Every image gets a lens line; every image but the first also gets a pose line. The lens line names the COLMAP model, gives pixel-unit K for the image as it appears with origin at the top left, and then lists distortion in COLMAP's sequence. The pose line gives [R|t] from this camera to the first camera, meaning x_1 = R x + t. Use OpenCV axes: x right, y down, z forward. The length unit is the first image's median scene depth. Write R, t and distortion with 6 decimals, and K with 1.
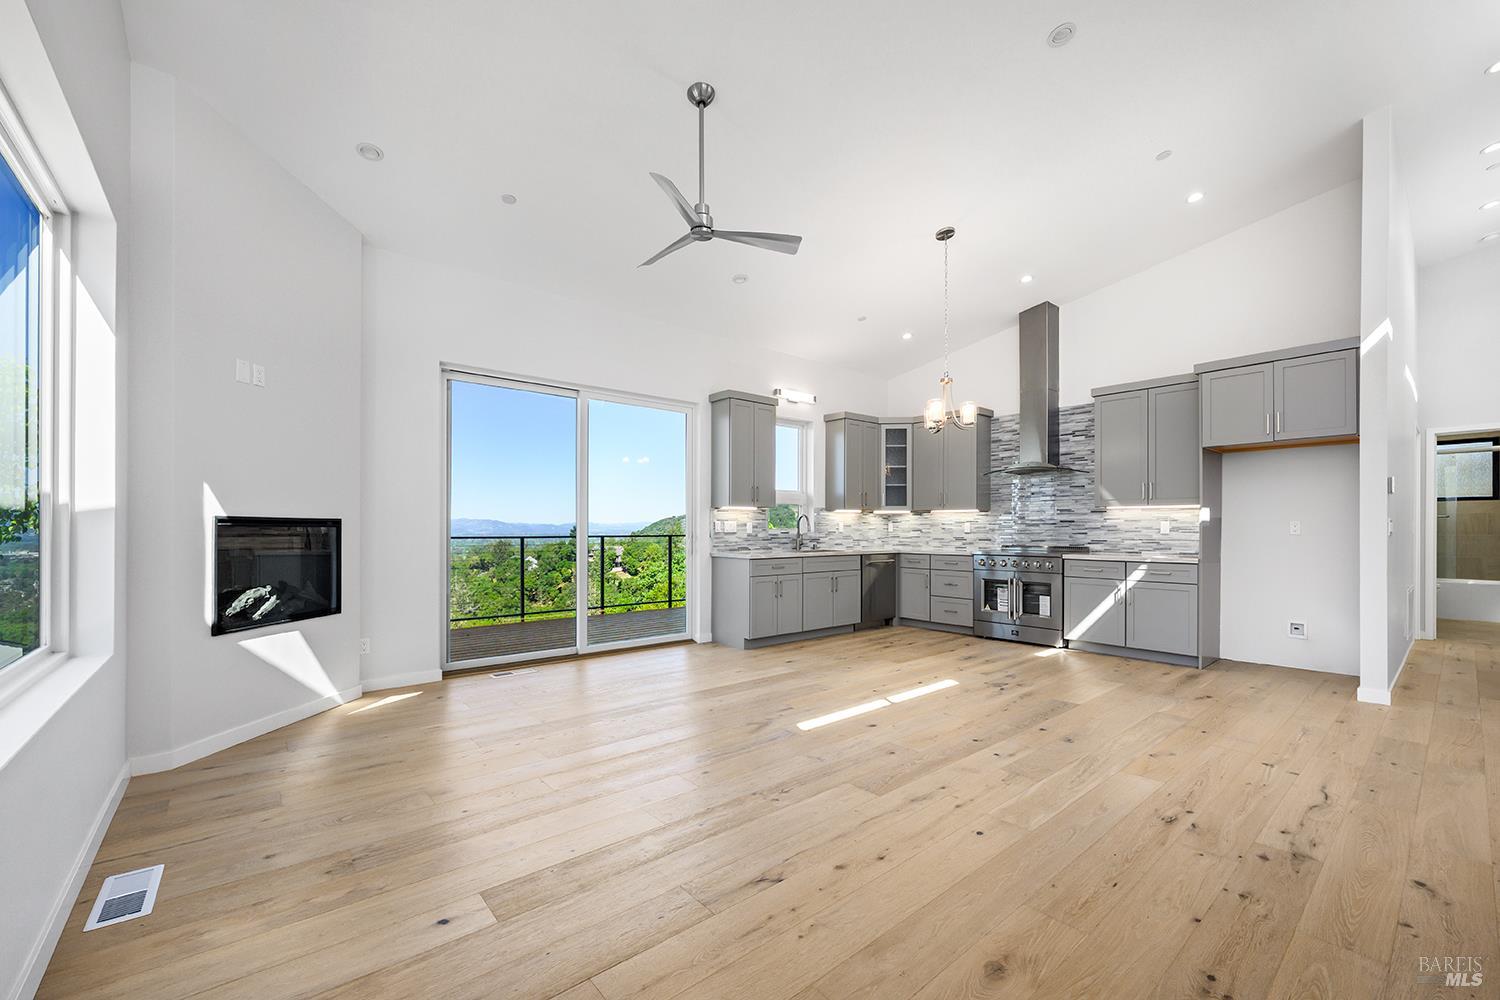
lens RADIAL K [[619.7, 0, 750.3], [0, 619.7, 529.1], [0, 0, 1]] dist [-0.013186, 0.001509]
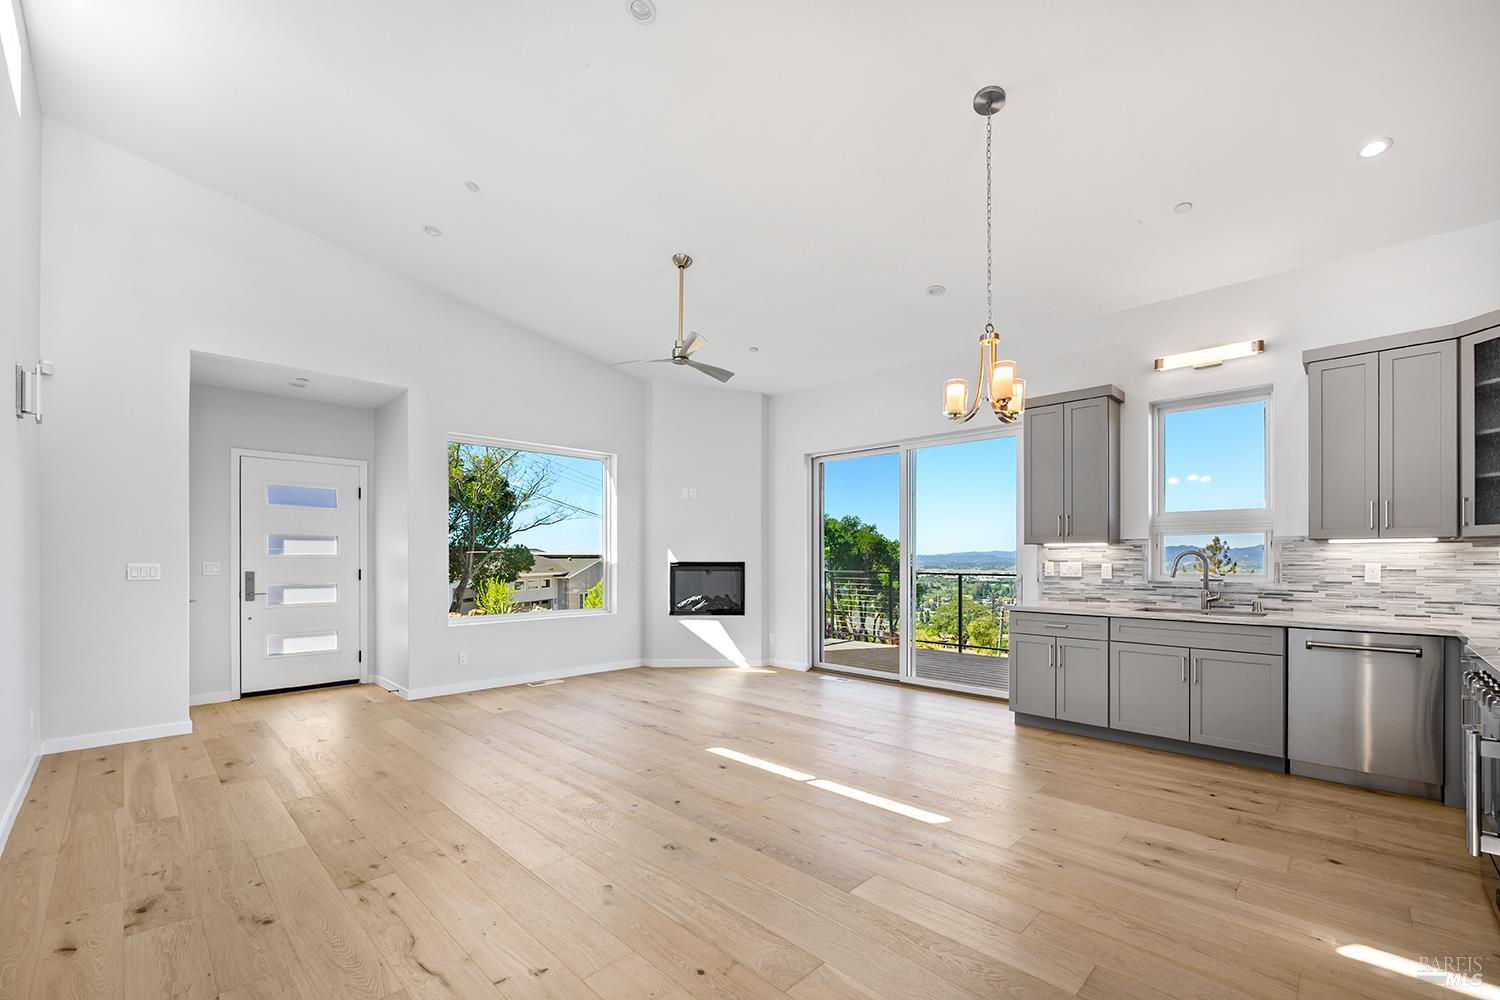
lens RADIAL K [[619.7, 0, 751.1], [0, 619.7, 554.3], [0, 0, 1]] dist [-0.013186, 0.001509]
pose [[0.084331, -0.007425, -0.996410, 0.743155], [-0.001082, 0.999971, -0.007543, -0.017385], [0.996437, 0.001715, 0.084321, 0.580379]]
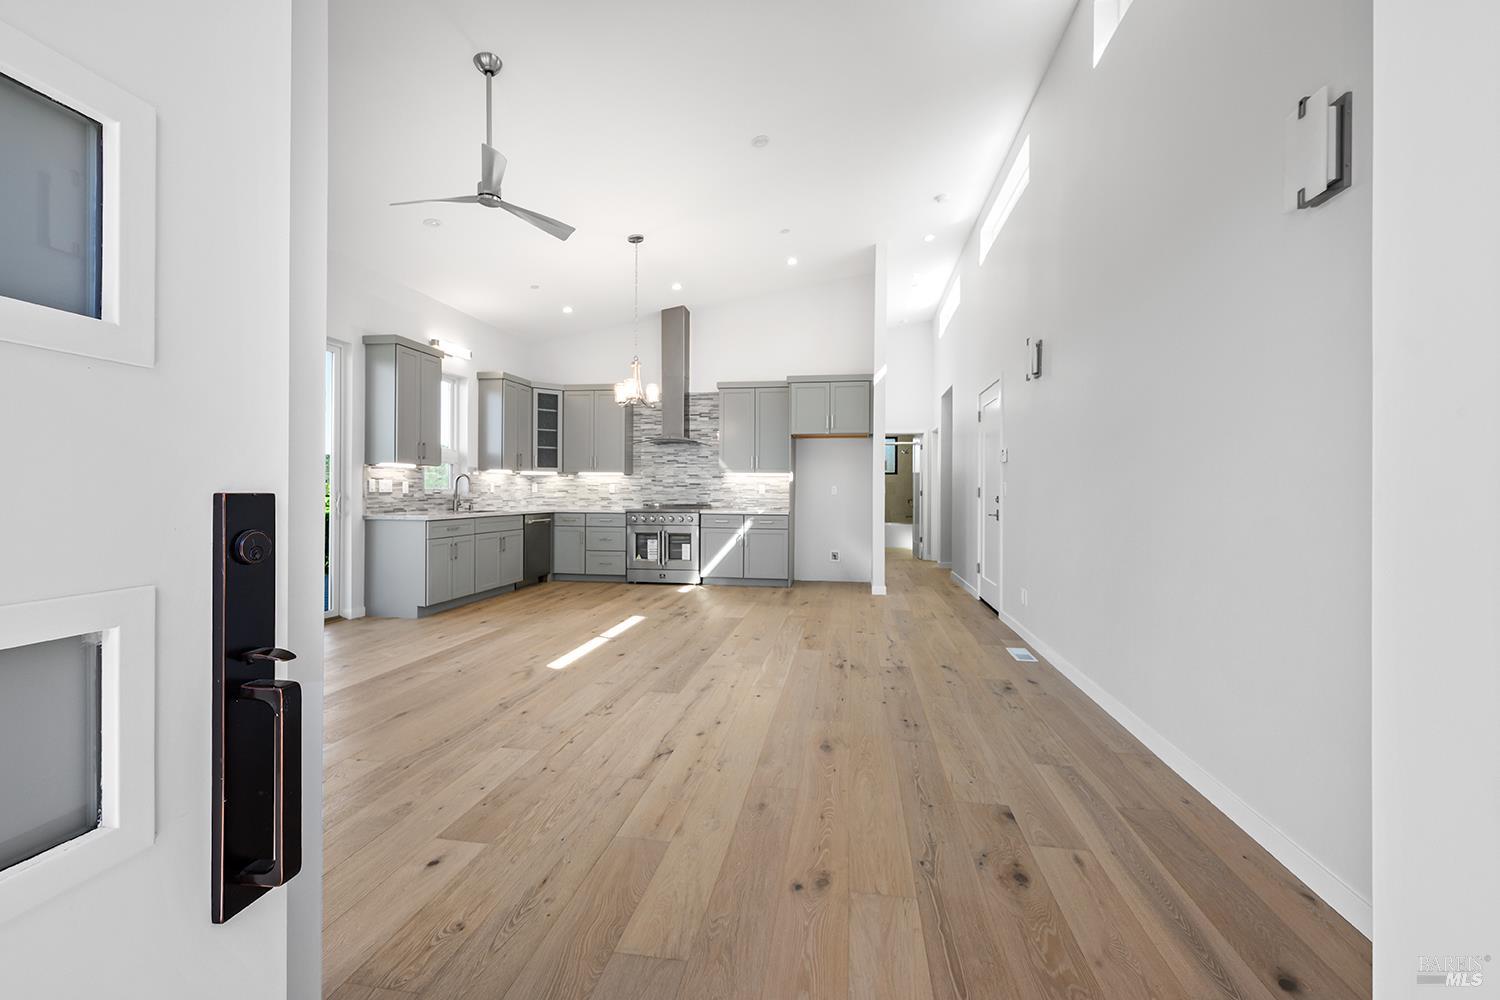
lens RADIAL K [[619.7, 0, 776.1], [0, 619.7, 495.4], [0, 0, 1]] dist [-0.013186, 0.001509]
pose [[0.741013, -0.000304, 0.671490, -0.227326], [-0.004503, 0.999975, 0.005423, 0.002705], [-0.671475, -0.007042, 0.740994, -0.045630]]
